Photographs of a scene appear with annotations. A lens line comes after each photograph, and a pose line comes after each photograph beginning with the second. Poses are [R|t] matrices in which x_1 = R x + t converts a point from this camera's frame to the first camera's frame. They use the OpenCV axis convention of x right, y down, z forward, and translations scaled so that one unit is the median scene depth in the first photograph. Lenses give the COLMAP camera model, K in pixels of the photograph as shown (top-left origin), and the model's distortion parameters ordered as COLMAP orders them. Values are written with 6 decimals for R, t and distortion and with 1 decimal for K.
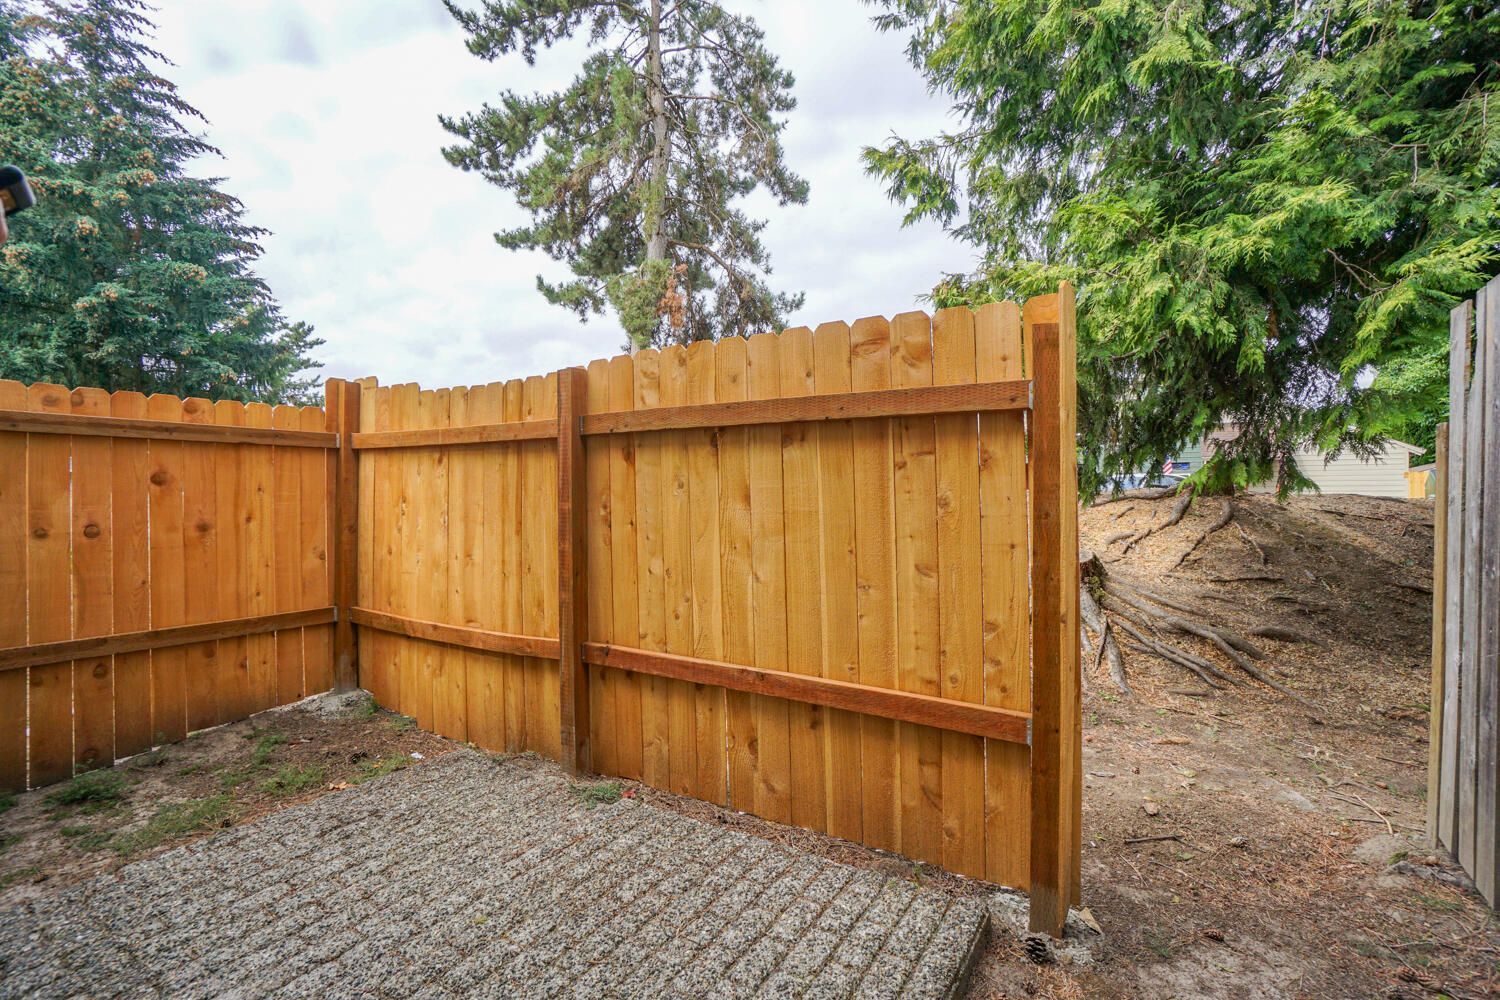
lens RADIAL K [[700.5, 0, 740.2], [0, 700.5, 464.7], [0, 0, 1]] dist [-0.059370, 0.022162]
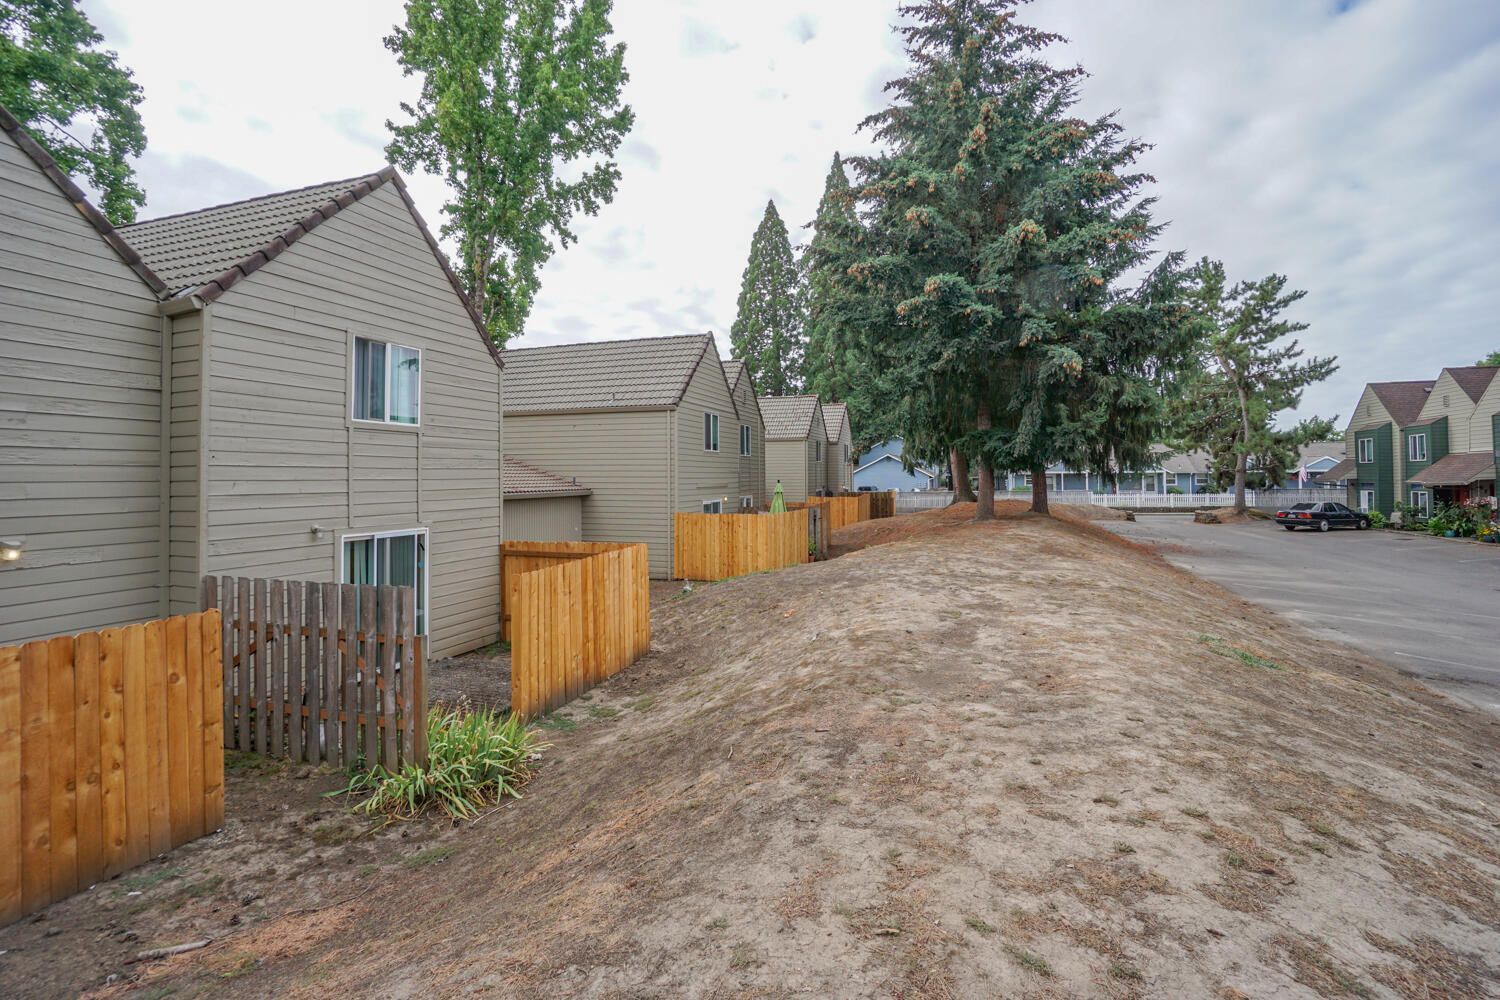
lens RADIAL K [[700.5, 0, 740.2], [0, 700.5, 464.7], [0, 0, 1]] dist [-0.059370, 0.022162]
pose [[0.278926, -0.021833, -0.960064, -0.087923], [0.047429, 0.998835, -0.008936, -0.020033], [0.959141, -0.043042, 0.279637, 0.226357]]
